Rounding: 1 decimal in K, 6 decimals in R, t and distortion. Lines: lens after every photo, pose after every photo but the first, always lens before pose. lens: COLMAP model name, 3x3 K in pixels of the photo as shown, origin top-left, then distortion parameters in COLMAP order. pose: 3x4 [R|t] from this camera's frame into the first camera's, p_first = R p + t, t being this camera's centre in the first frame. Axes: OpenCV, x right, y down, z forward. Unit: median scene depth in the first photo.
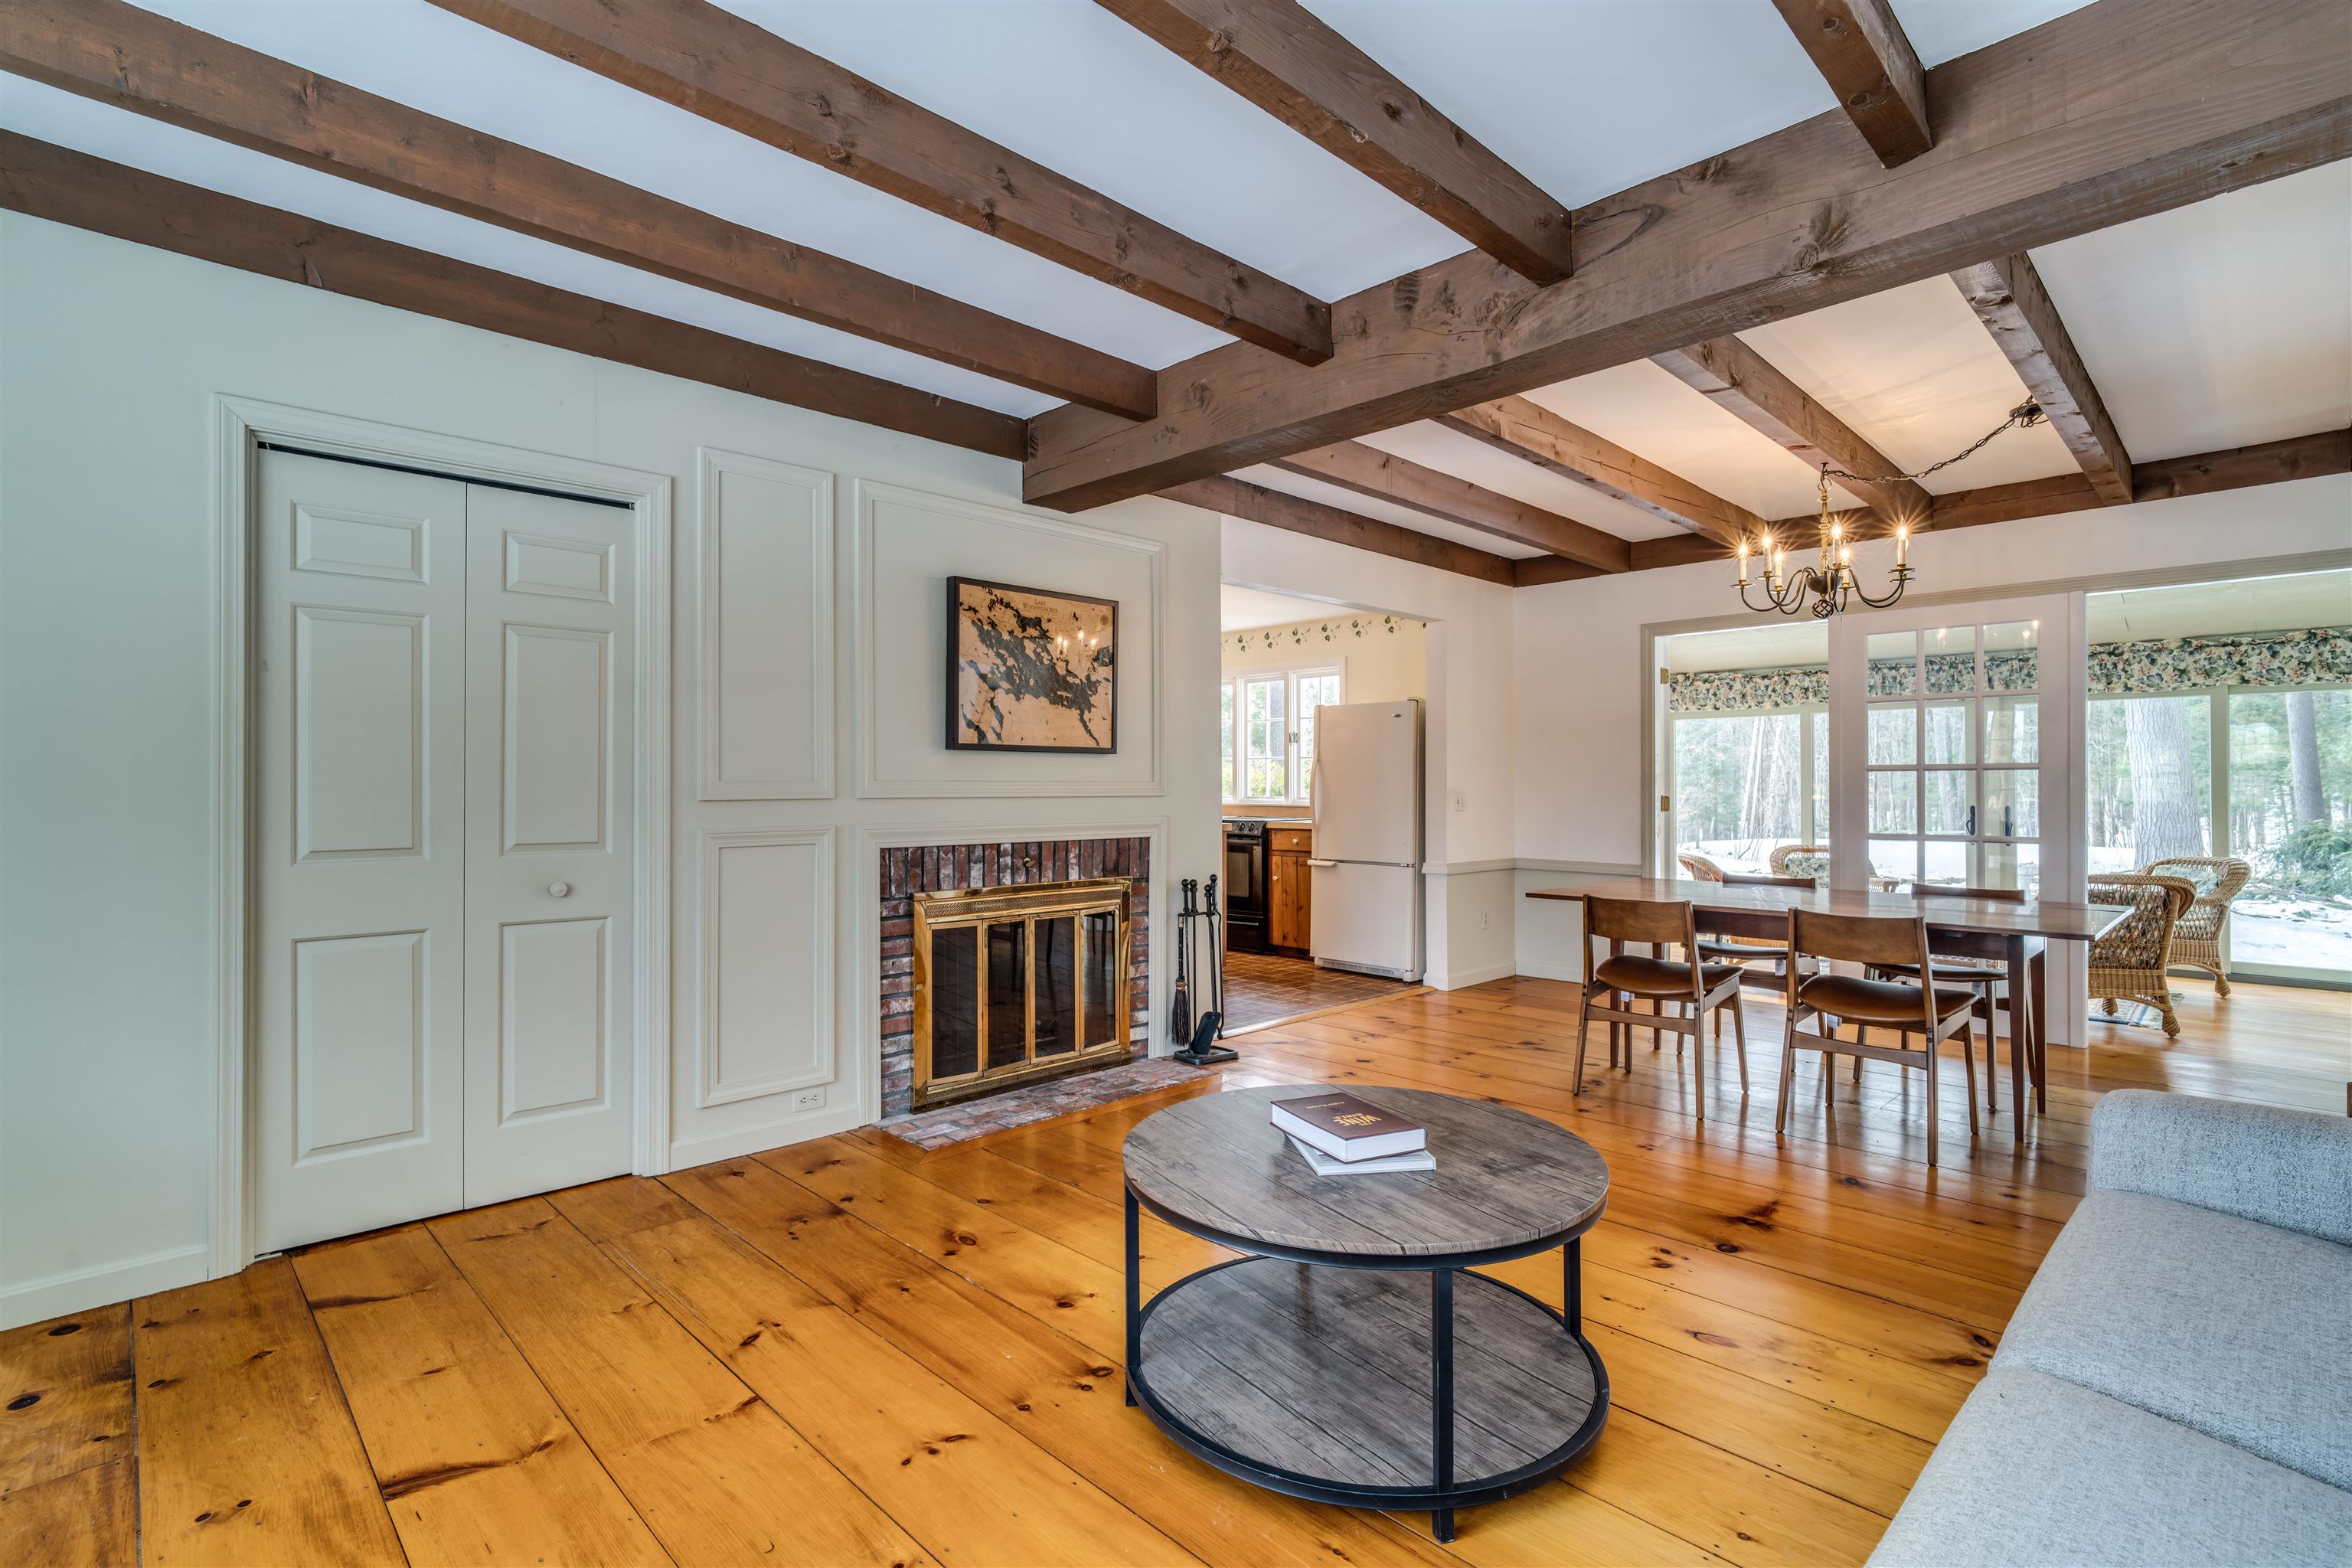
lens RADIAL K [[1165.0, 0, 1171.5], [0, 1165.0, 788.3], [0, 0, 1]] dist [-0.013752, 0.012929]
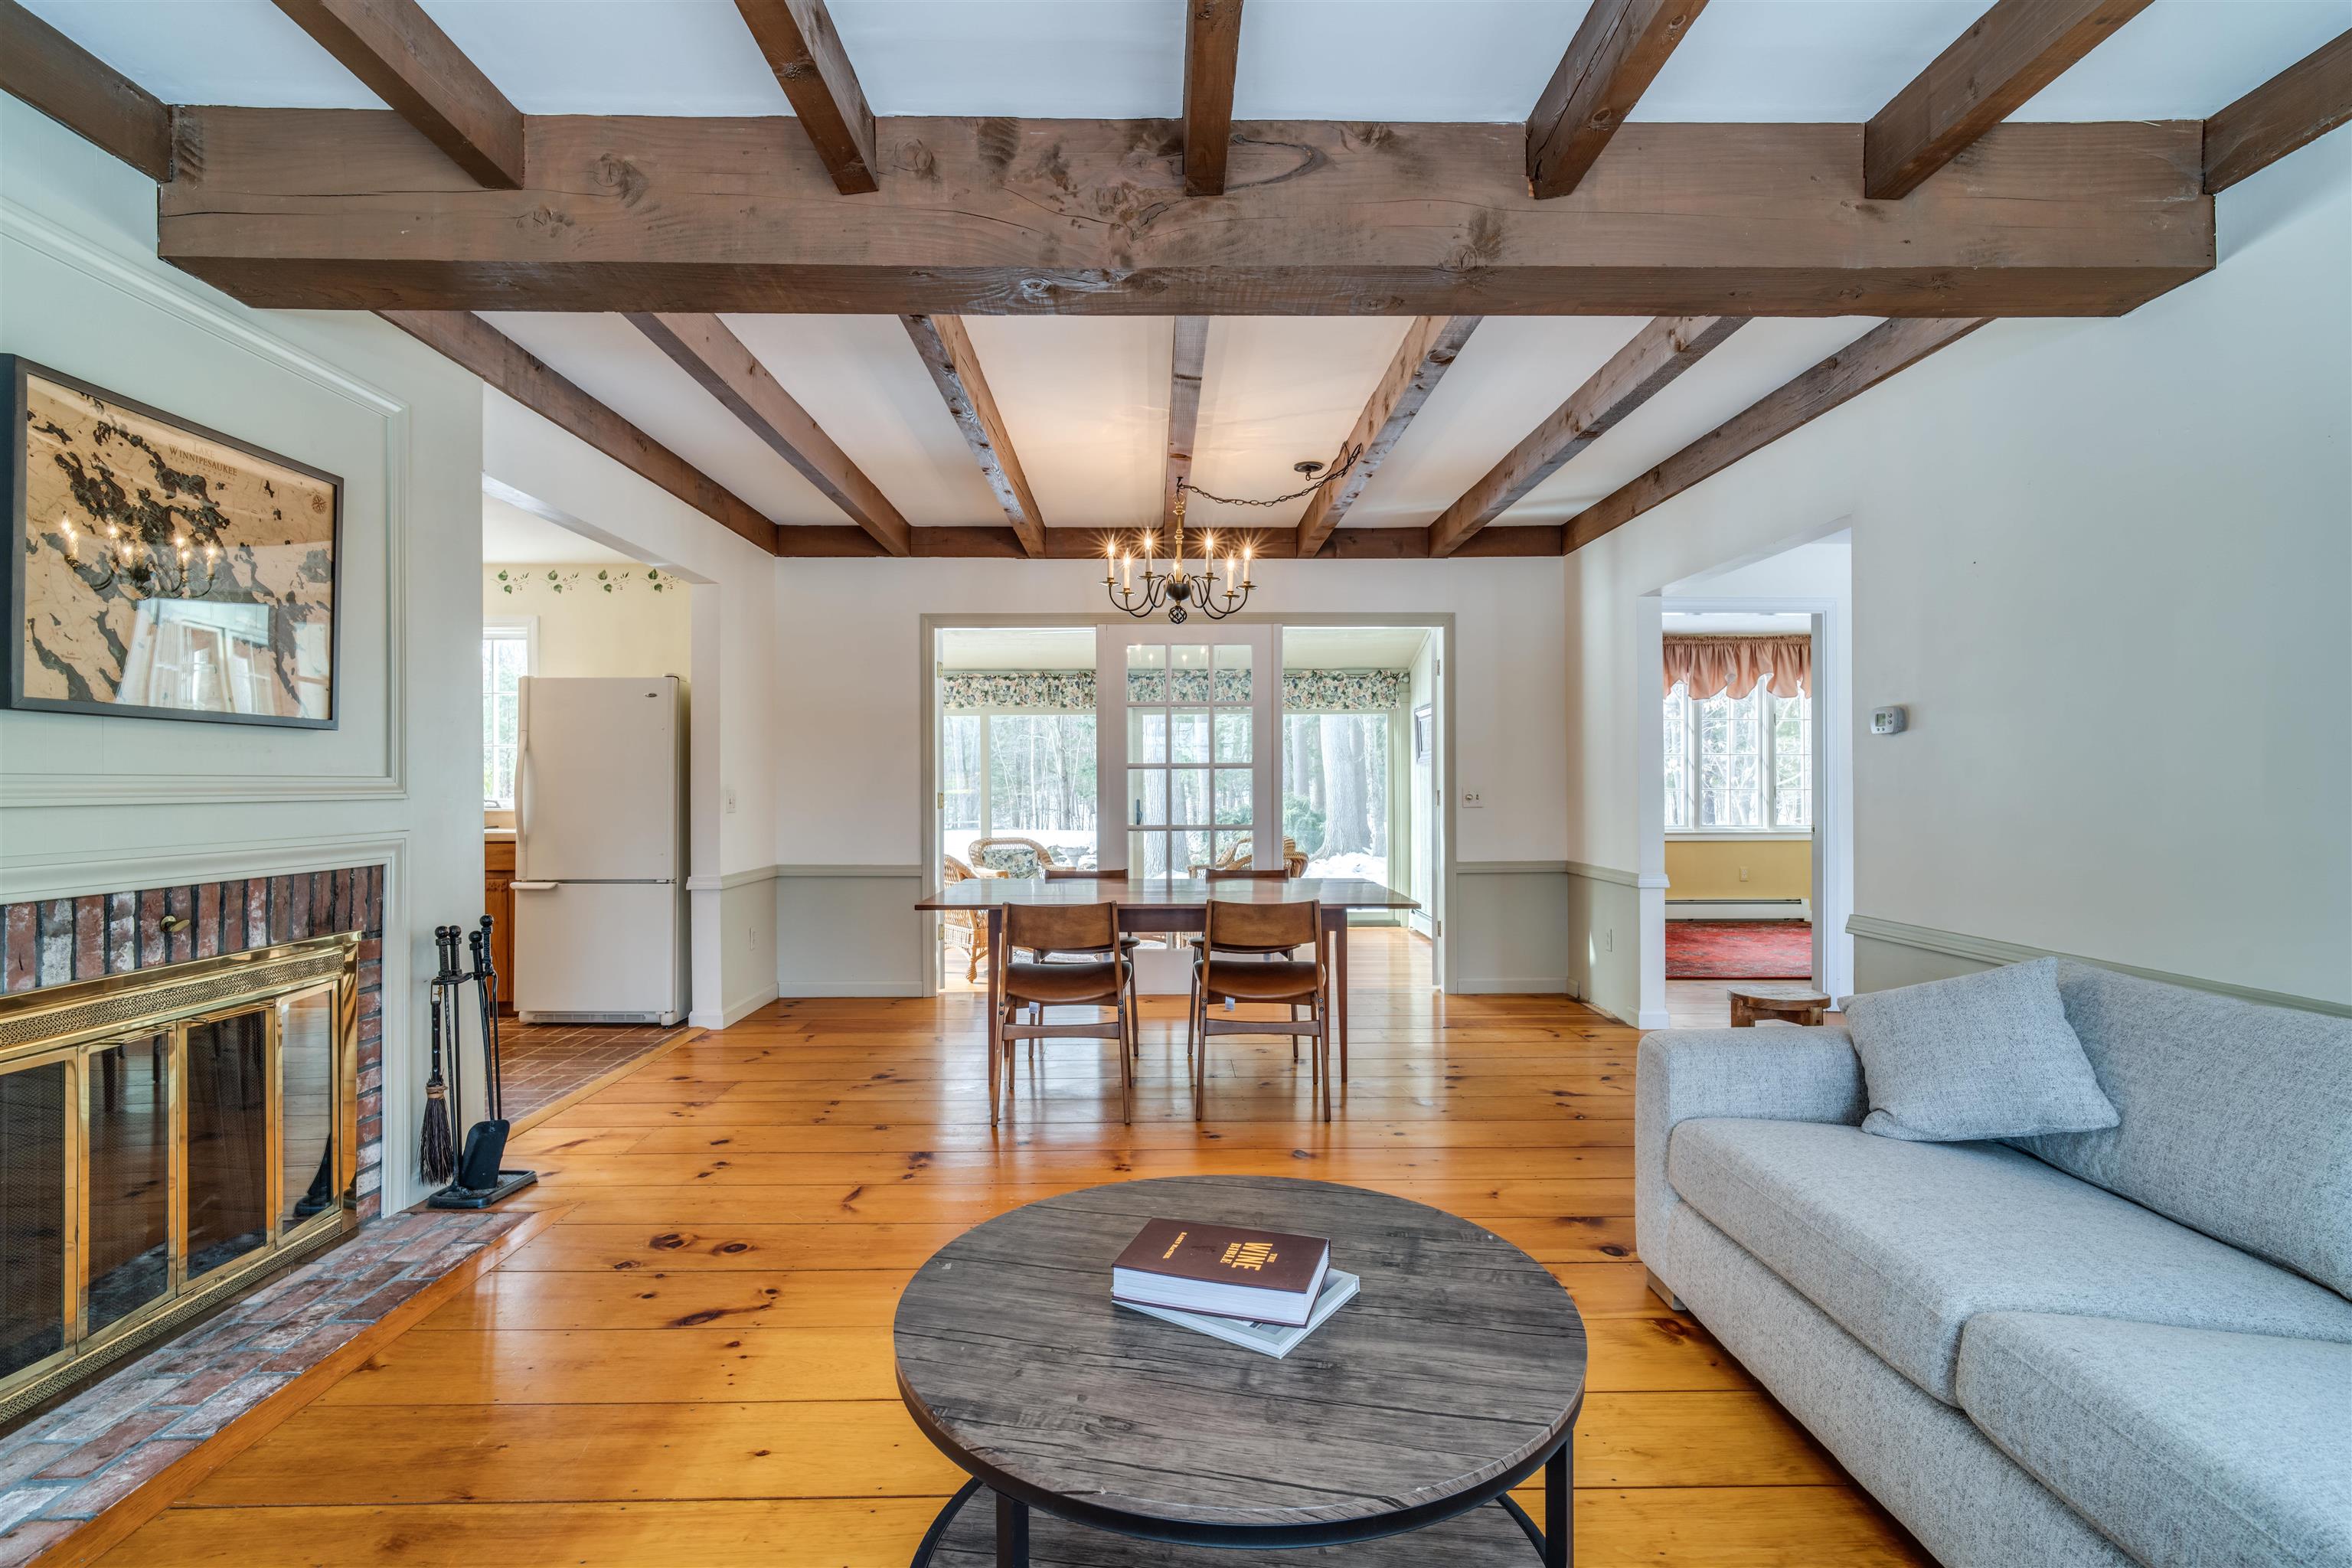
lens RADIAL K [[1137.0, 0, 1210.1], [0, 1137.0, 781.7], [0, 0, 1]] dist [-0.016933, 0.012189]
pose [[0.670357, -0.000928, 0.742038, -0.195134], [0.003502, 0.999992, -0.001913, -0.000202], [-0.742030, 0.003881, 0.670355, 0.295909]]
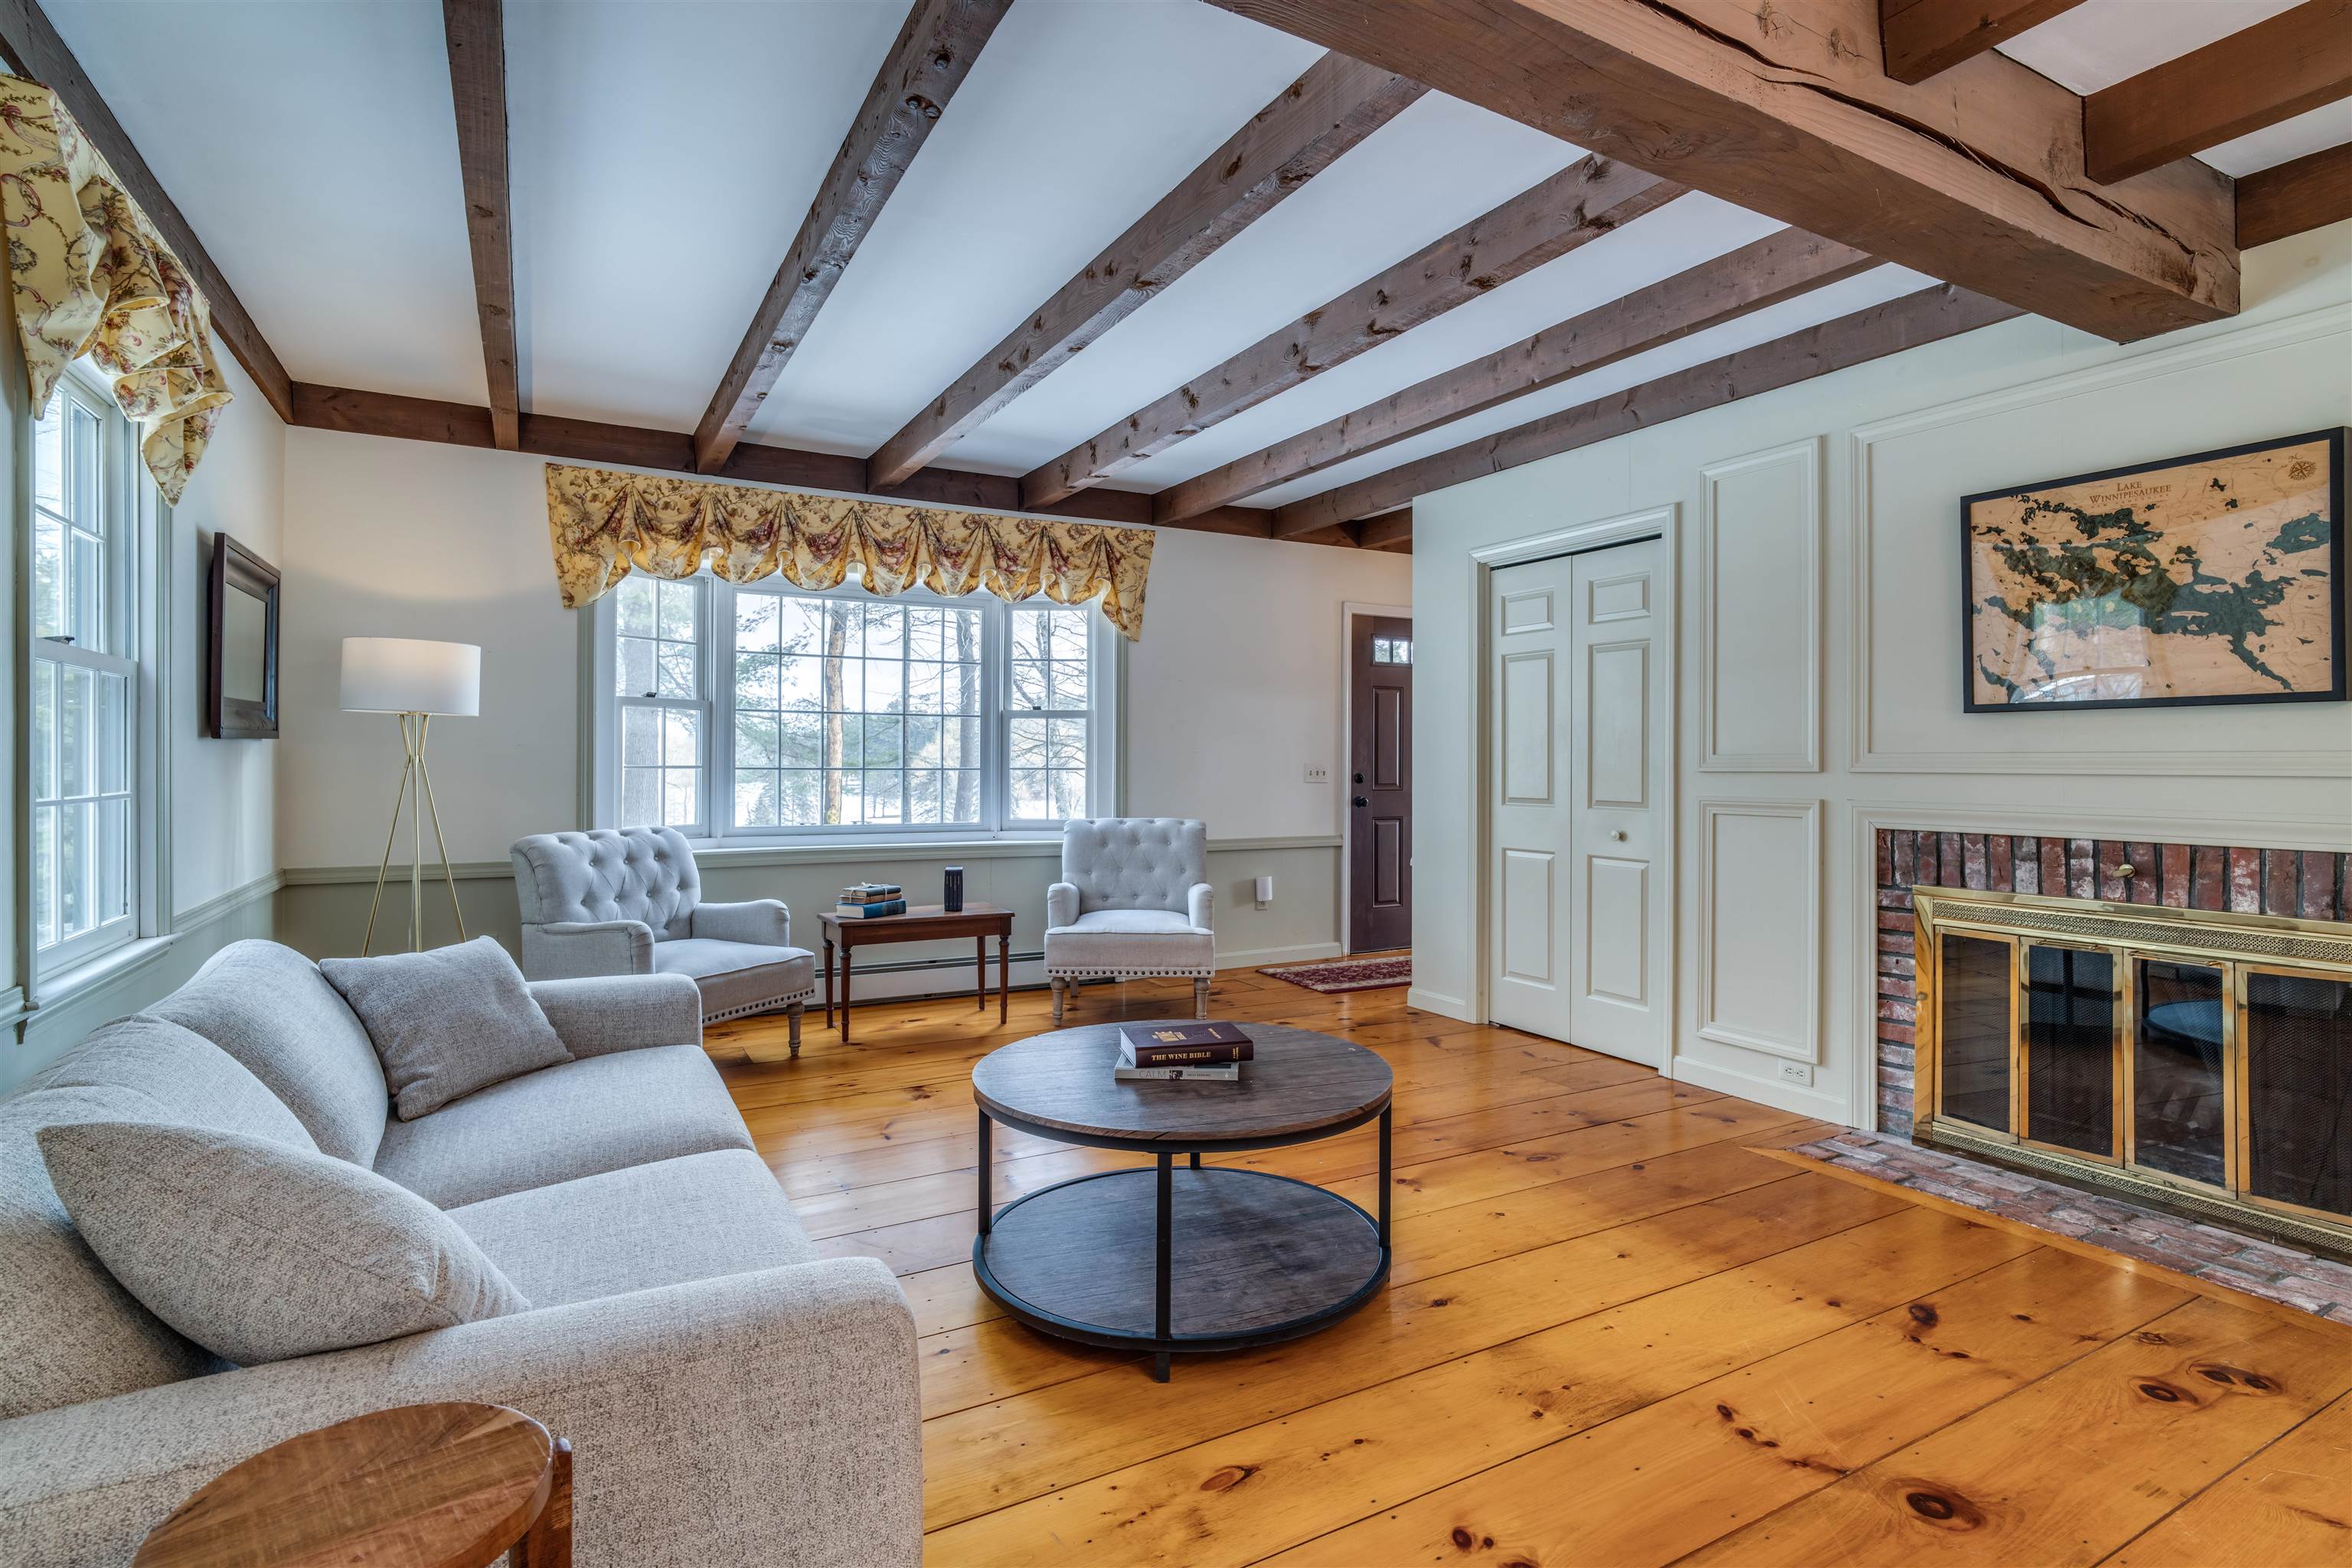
lens RADIAL K [[1135.8, 0, 1181.4], [0, 1135.8, 768.5], [0, 0, 1]] dist [-0.017255, 0.012767]
pose [[-0.271551, 0.005113, -0.962410, 0.679604], [-0.003995, 0.999971, 0.006439, 0.001657], [0.962416, 0.005593, -0.271523, 0.667337]]
